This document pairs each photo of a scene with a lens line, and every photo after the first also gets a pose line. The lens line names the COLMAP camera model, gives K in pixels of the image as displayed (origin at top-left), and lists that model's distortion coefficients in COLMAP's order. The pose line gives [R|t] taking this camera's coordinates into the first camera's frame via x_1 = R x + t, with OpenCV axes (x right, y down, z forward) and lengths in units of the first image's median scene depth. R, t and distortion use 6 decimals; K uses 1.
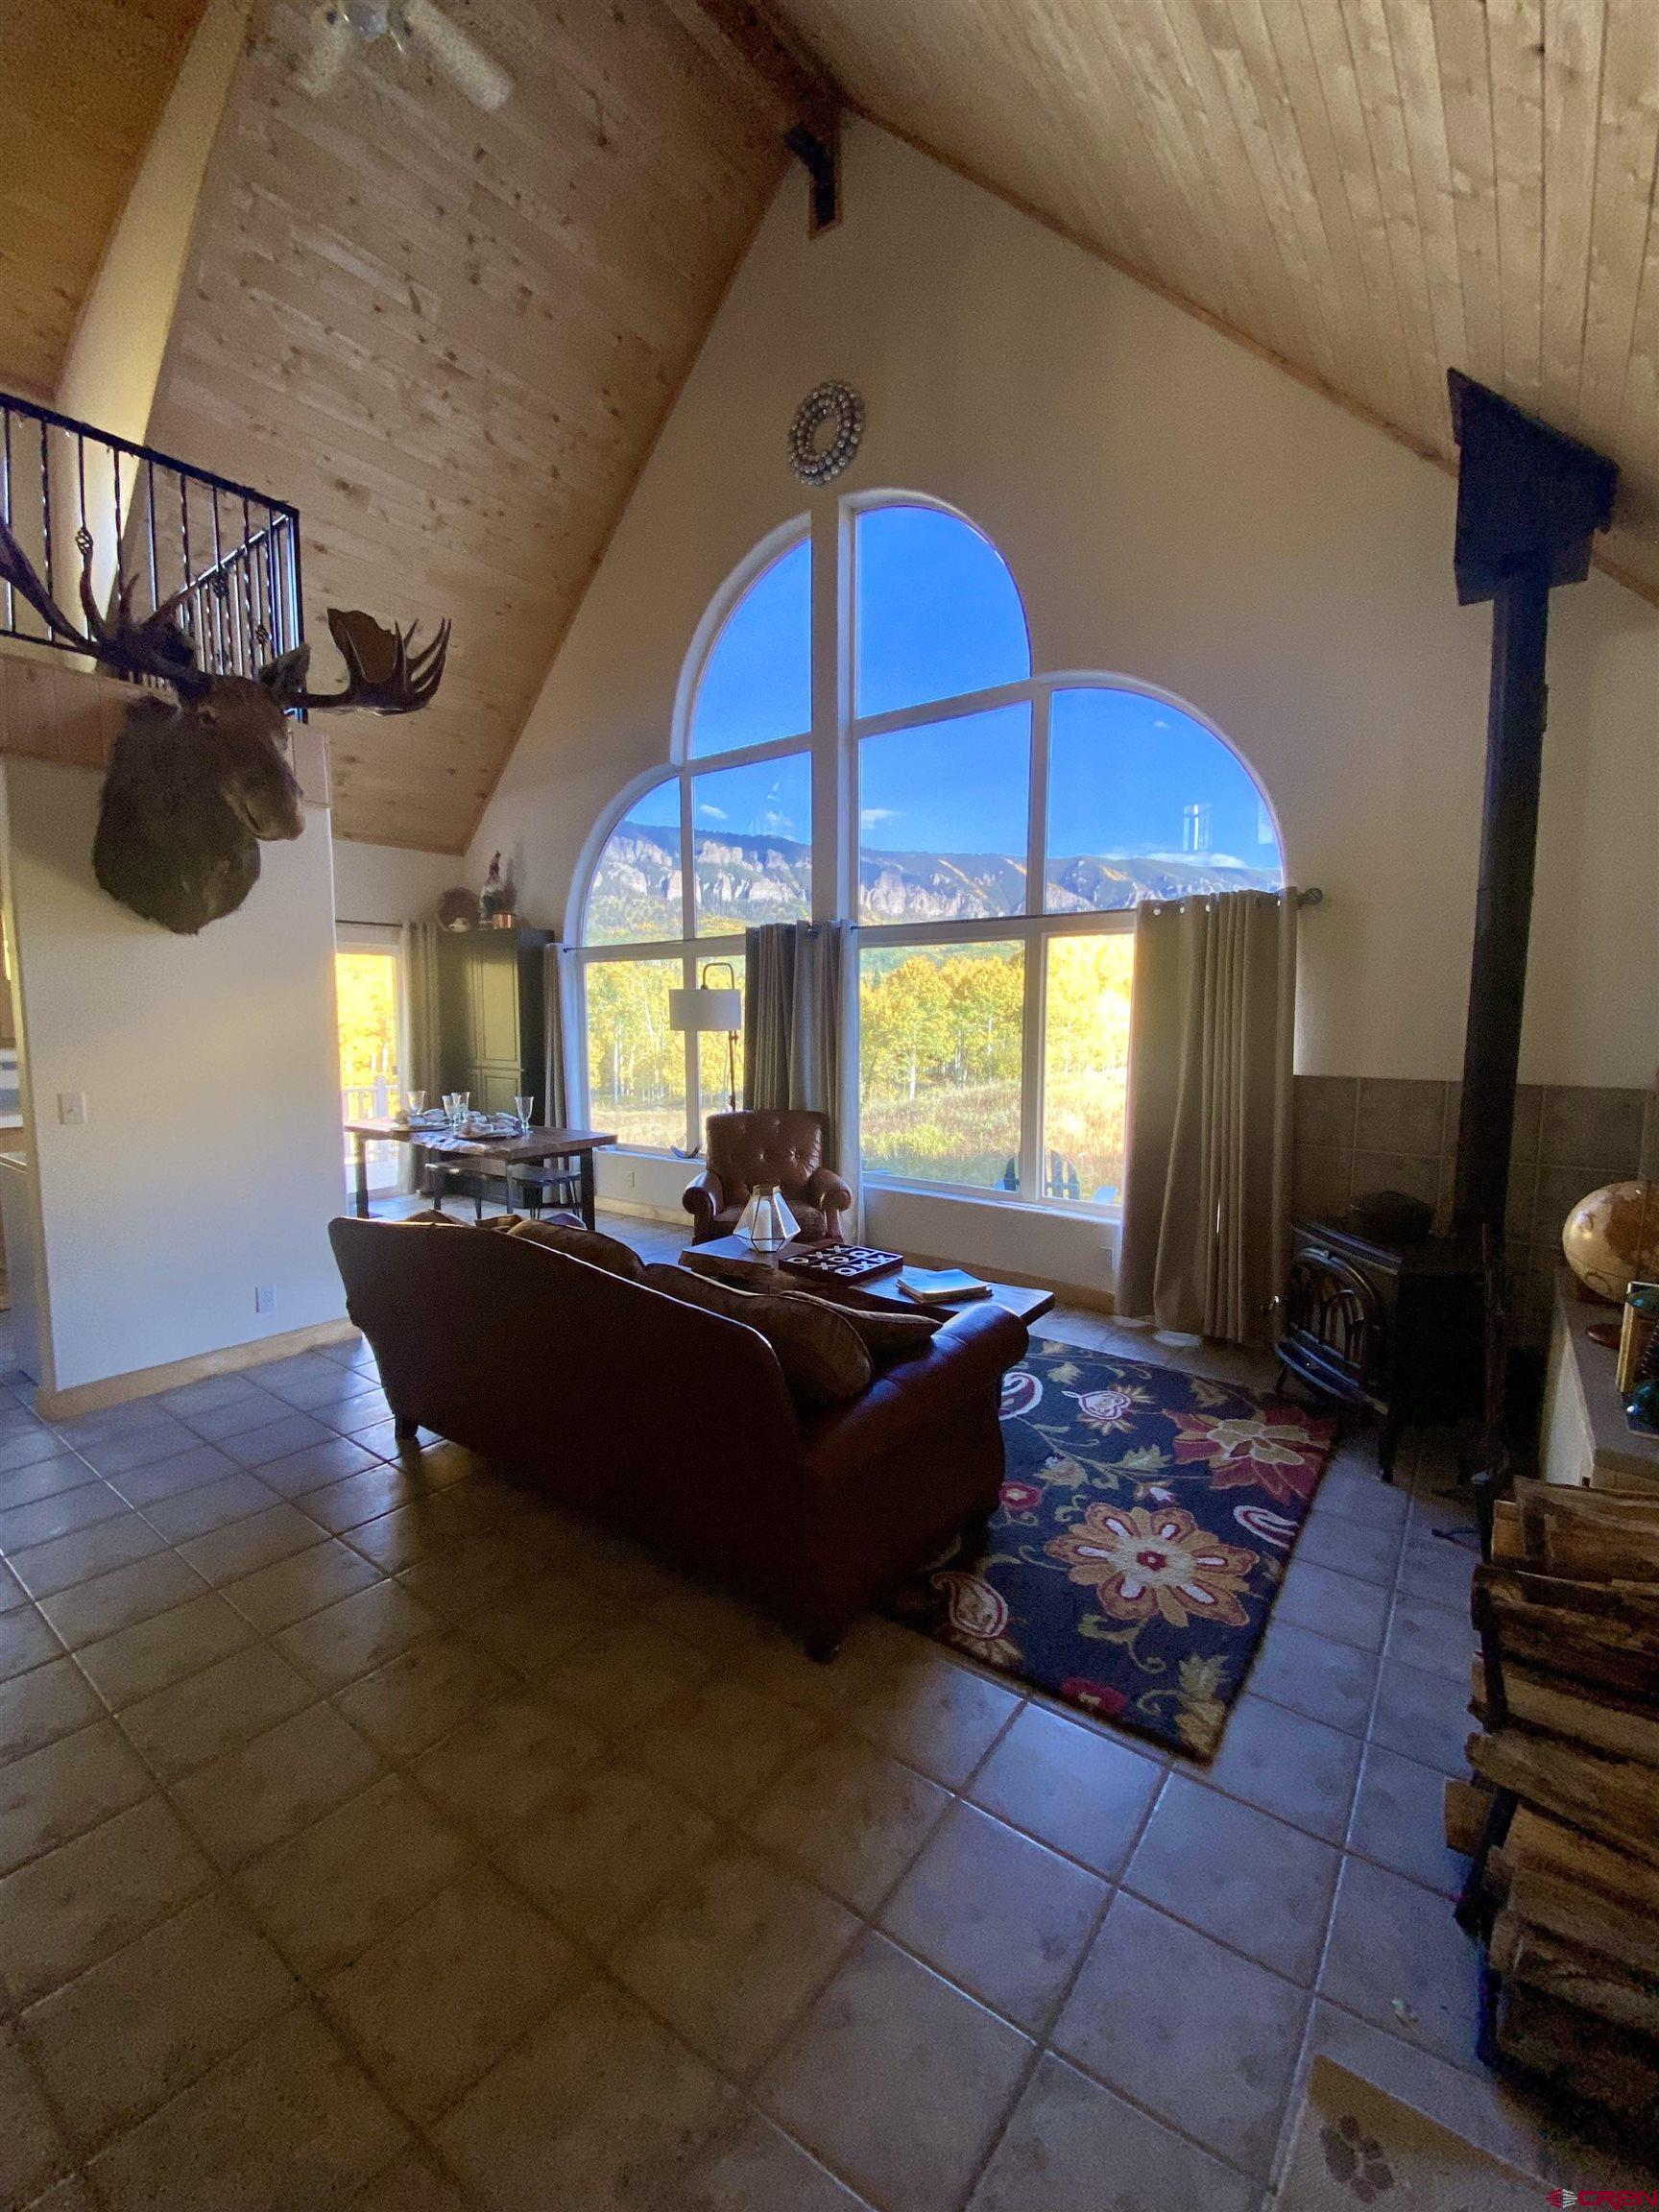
lens RADIAL K [[893.0, 0, 826.7], [0, 893.0, 1106.6], [0, 0, 1]] dist [0.026814, -0.023427]
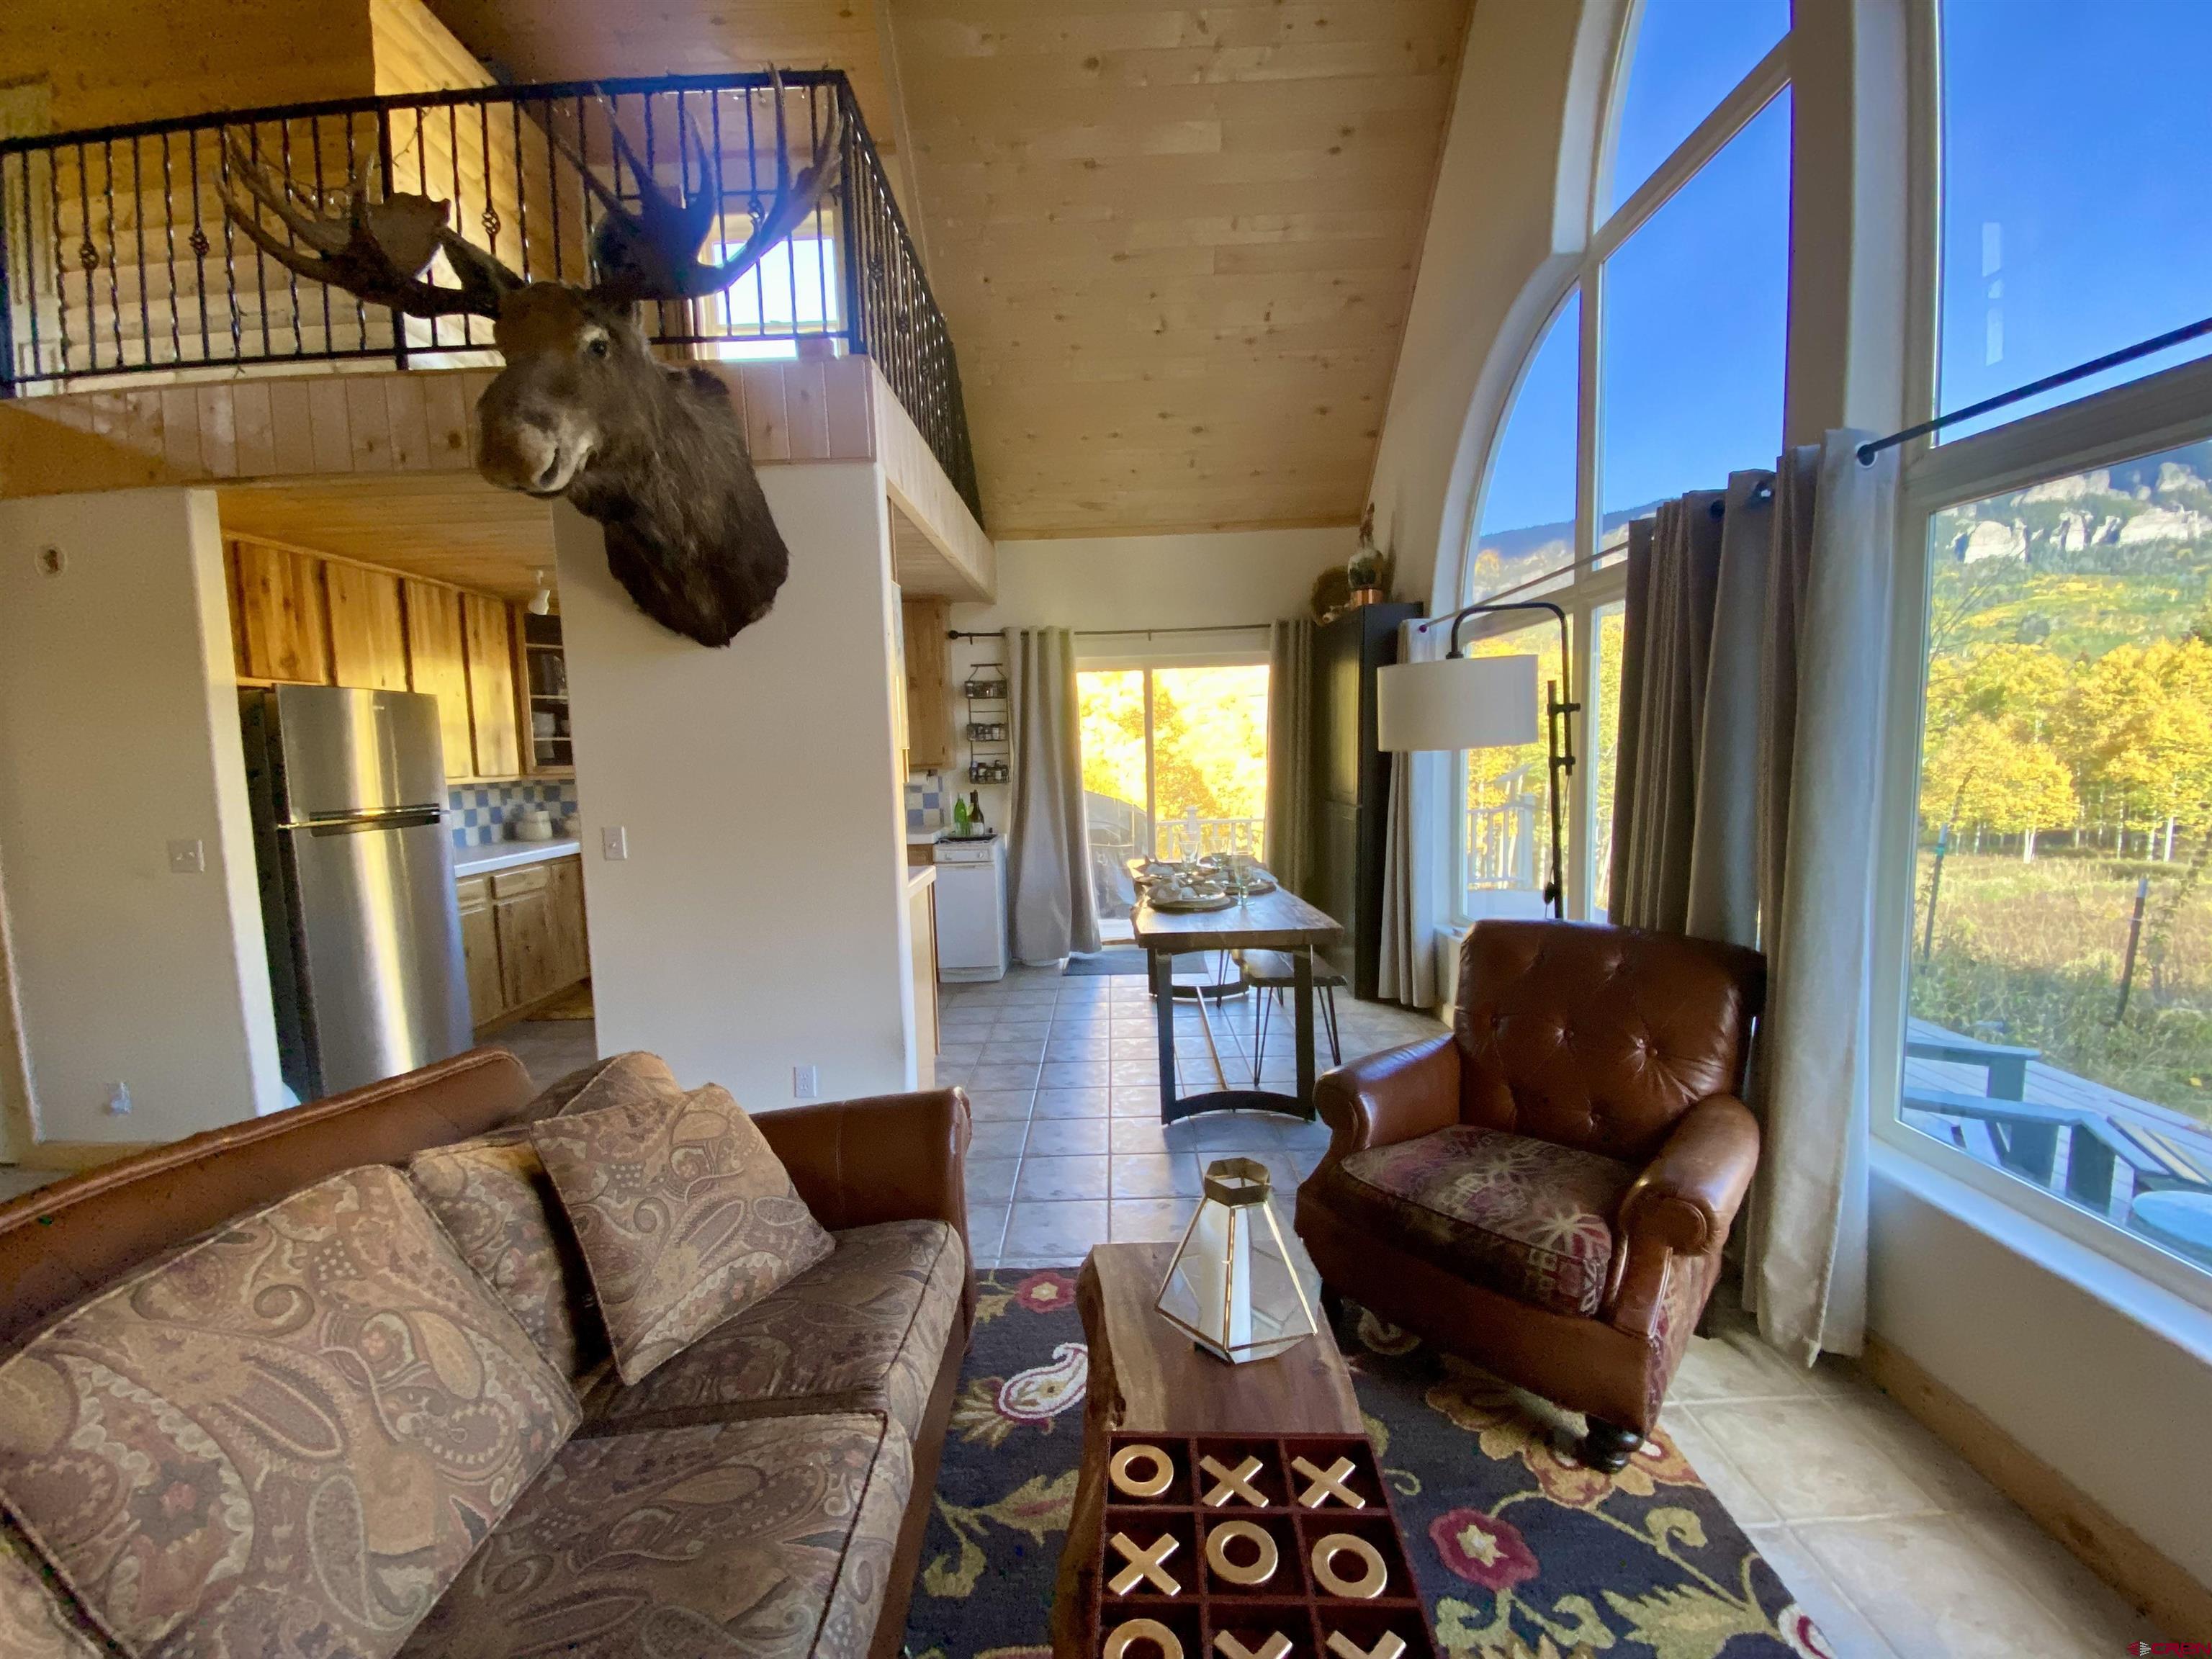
lens RADIAL K [[893.0, 0, 1104.9], [0, 893.0, 831.9], [0, 0, 1]] dist [0.026814, -0.023427]
pose [[0.597259, 0.060163, -0.799788, 0.200483], [-0.053358, 0.997954, 0.035224, -0.065451], [0.800271, 0.021637, 0.599248, 0.781888]]
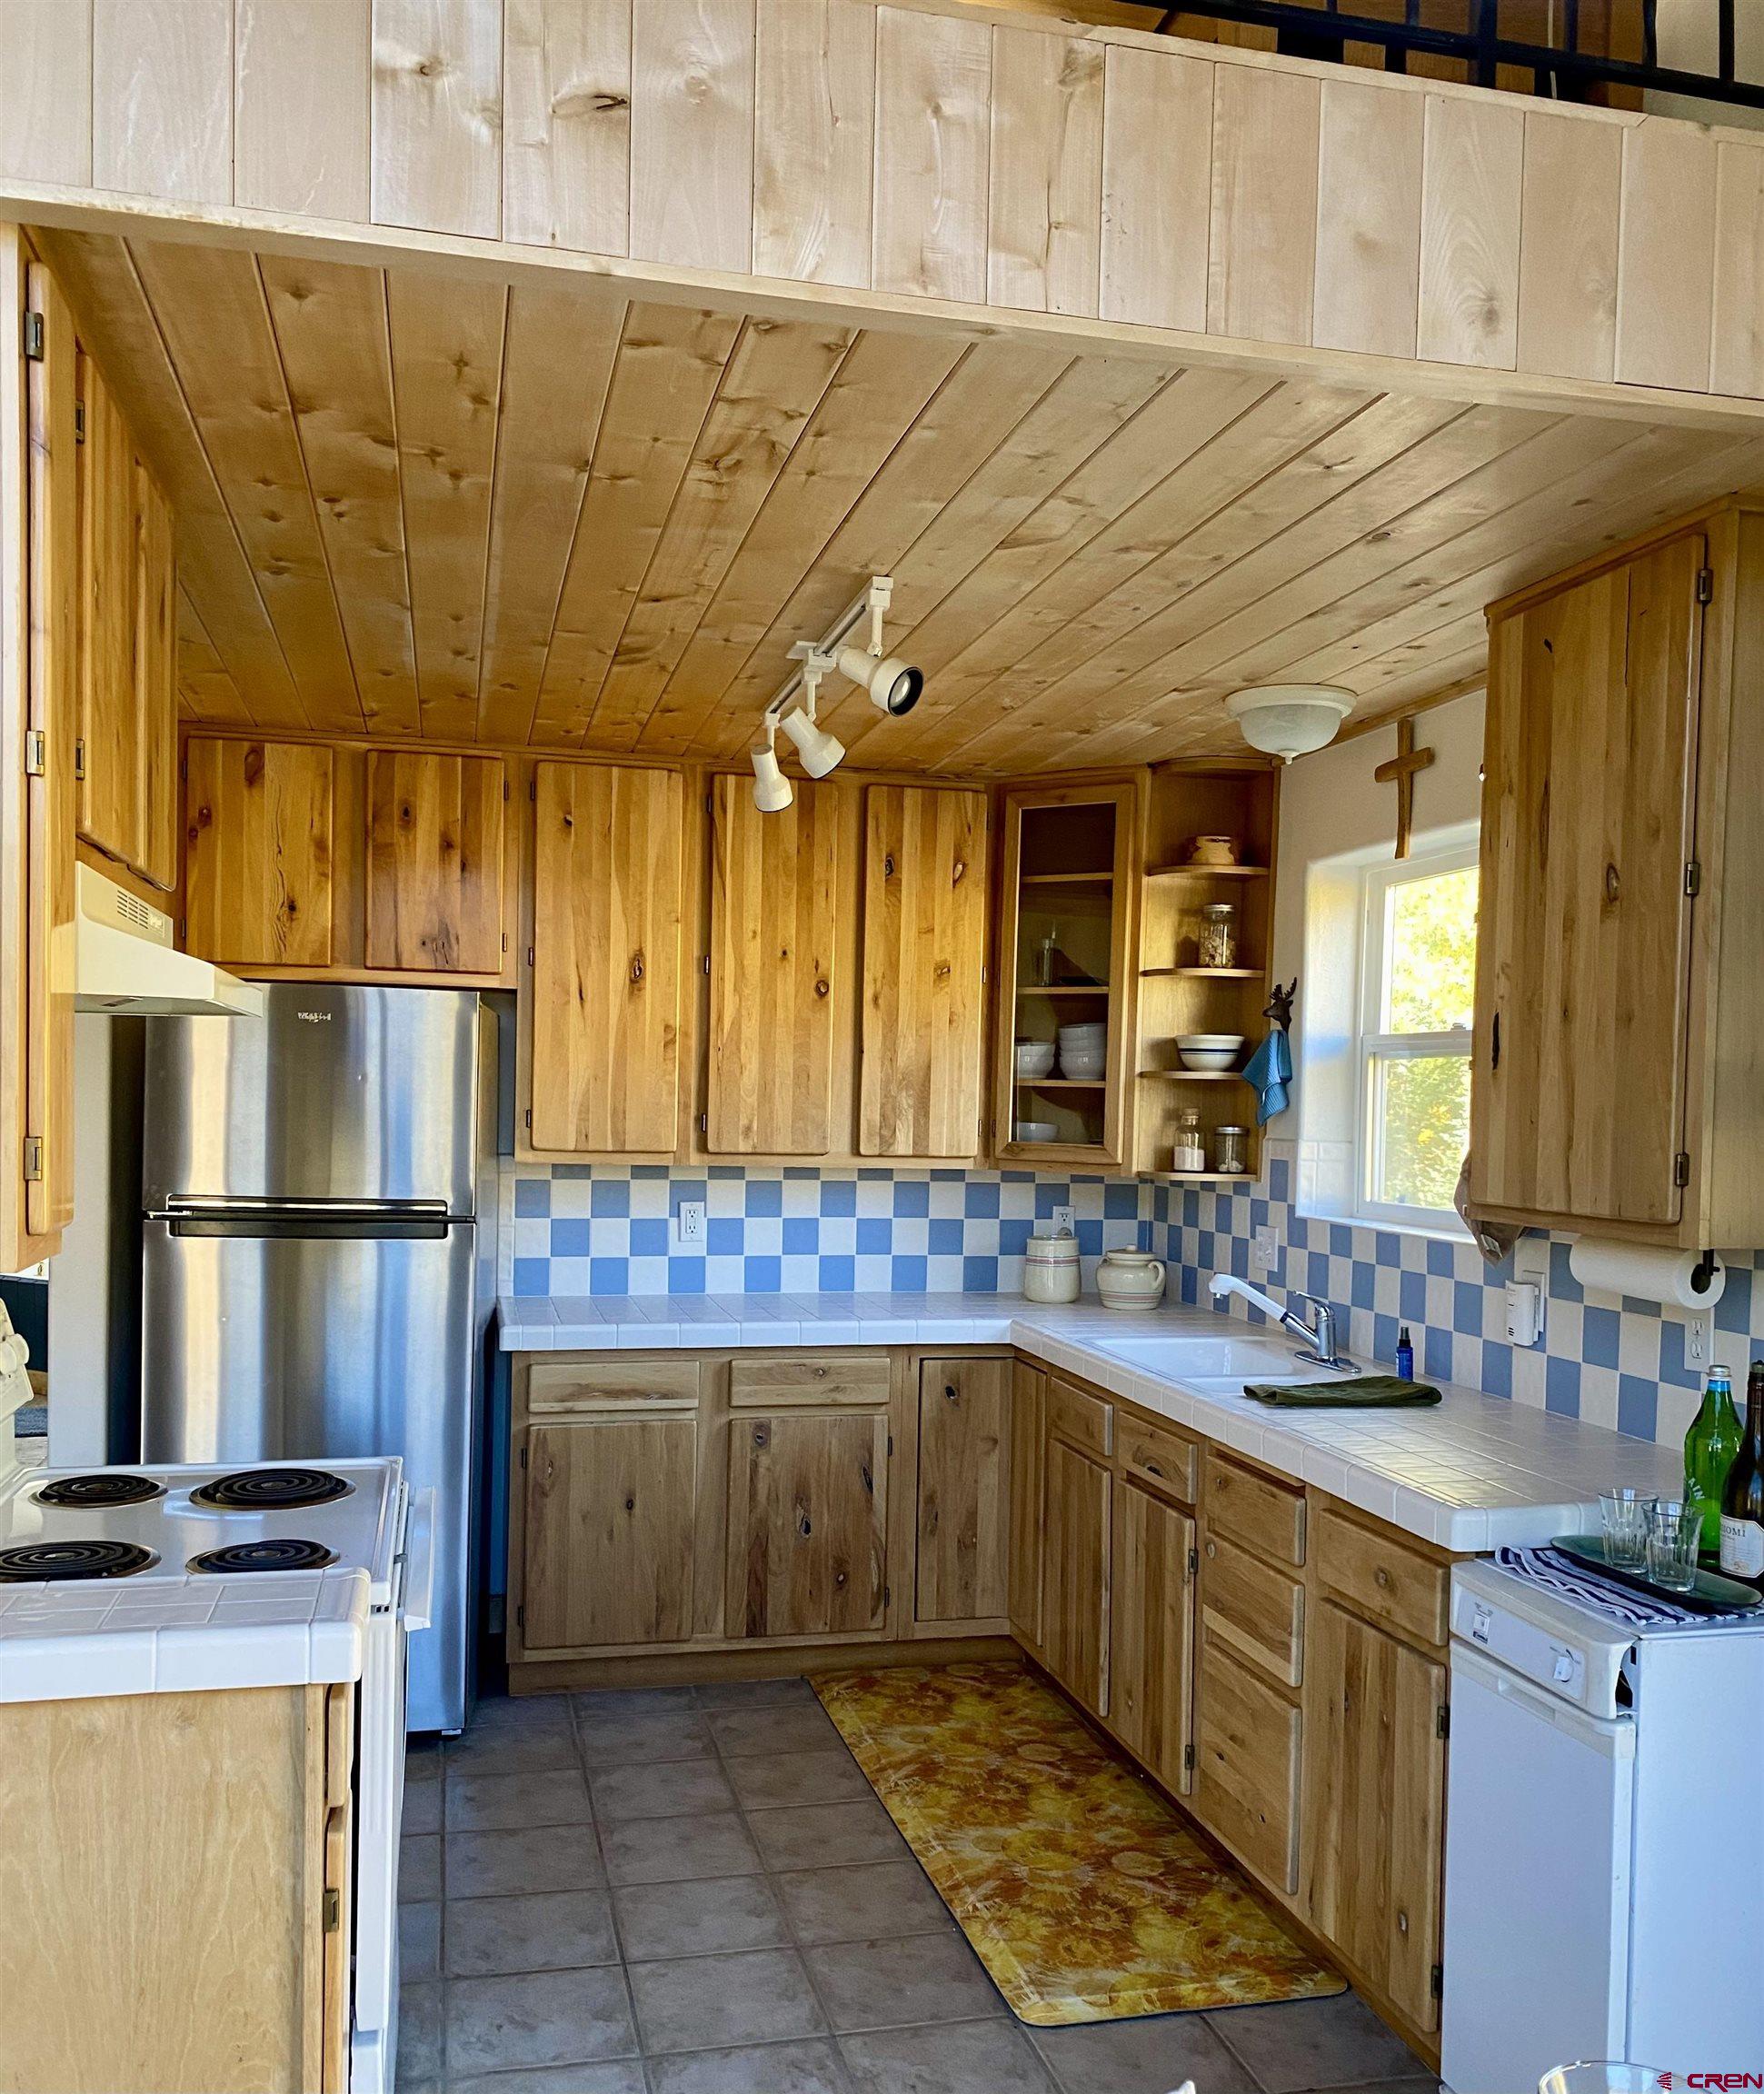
lens RADIAL K [[1809.6, 0, 883.8], [0, 1809.6, 1307.1], [0, 0, 1]] dist [-0.014303, 0.024327]
pose [[-0.624743, 0.081921, -0.776522, -0.181287], [-0.095425, 0.979017, 0.180056, -0.138033], [0.774978, 0.186589, -0.603816, 1.332411]]
